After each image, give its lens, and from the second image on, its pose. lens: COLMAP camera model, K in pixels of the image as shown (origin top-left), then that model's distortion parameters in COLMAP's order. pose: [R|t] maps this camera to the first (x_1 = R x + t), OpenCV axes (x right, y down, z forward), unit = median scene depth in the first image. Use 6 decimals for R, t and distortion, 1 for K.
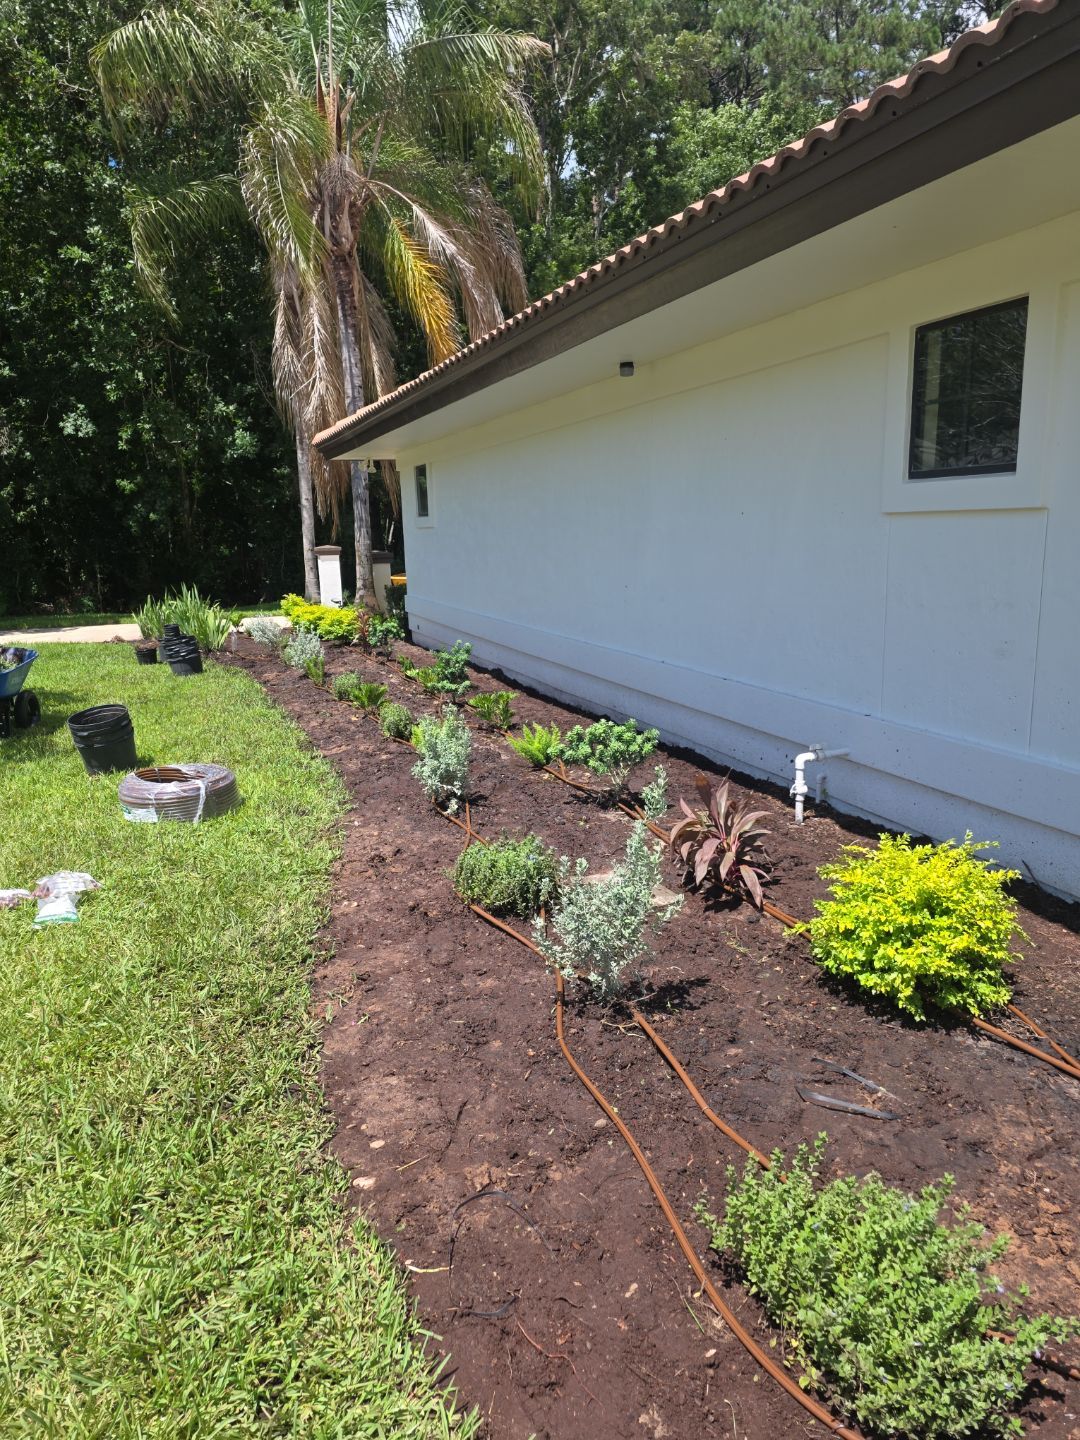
lens RADIAL K [[912.6, 0, 535.1], [0, 912.6, 710.9], [0, 0, 1]] dist [0.018038, -0.000679]
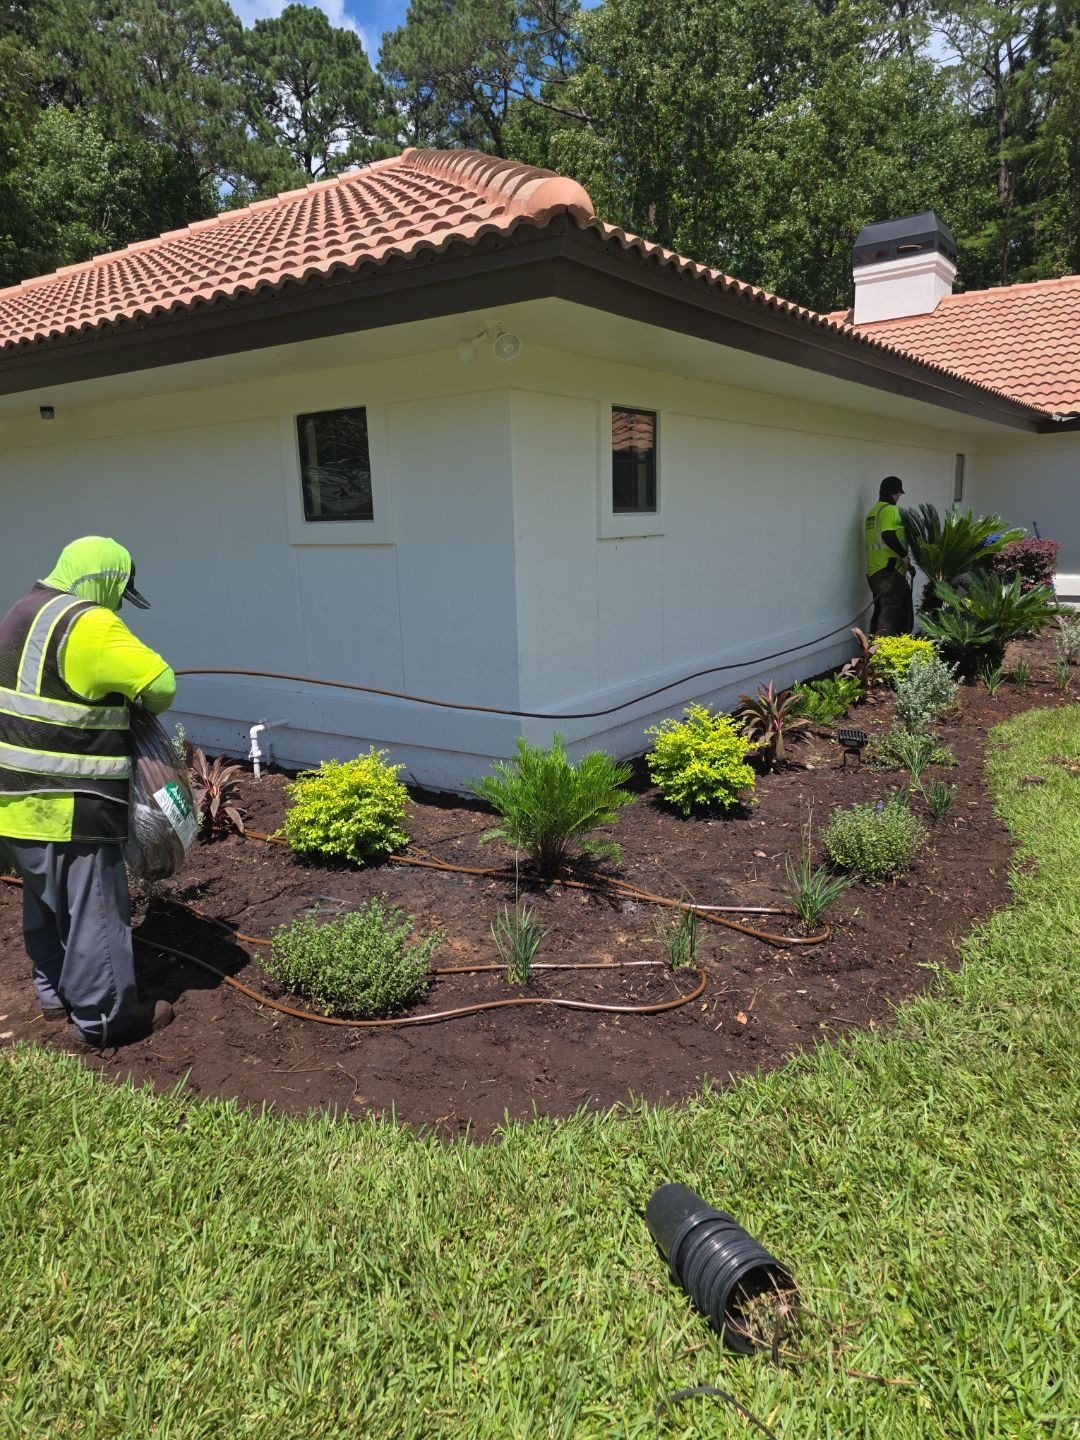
lens RADIAL K [[912.6, 0, 534.0], [0, 912.6, 721.3], [0, 0, 1]] dist [0.018038, -0.000679]
pose [[0.804862, -0.111669, 0.582861, -0.221414], [0.119453, 0.992520, 0.025205, 0.080308], [-0.581316, 0.049338, 0.812181, -0.448193]]
